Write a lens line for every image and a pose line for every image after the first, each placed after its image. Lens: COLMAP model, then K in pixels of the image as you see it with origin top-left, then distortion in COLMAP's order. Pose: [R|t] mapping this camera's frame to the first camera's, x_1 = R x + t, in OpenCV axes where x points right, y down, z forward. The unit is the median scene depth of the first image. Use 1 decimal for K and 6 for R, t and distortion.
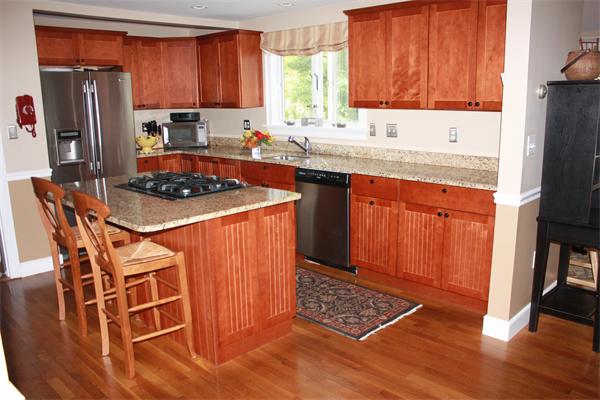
lens RADIAL K [[493.5, 0, 314.1], [0, 493.5, 193.8], [0, 0, 1]] dist [-0.092429, 0.004915]
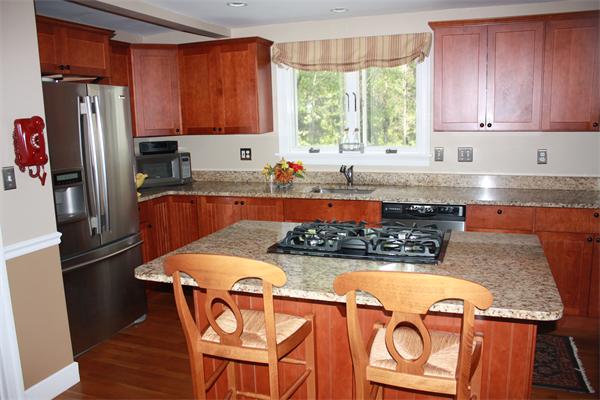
lens RADIAL K [[493.5, 0, 314.1], [0, 493.5, 193.8], [0, 0, 1]] dist [-0.092429, 0.004915]
pose [[0.918261, -0.069425, 0.389843, -0.429914], [0.087889, 0.995687, -0.029704, -0.048671], [-0.386099, 0.061539, 0.920402, 0.248676]]
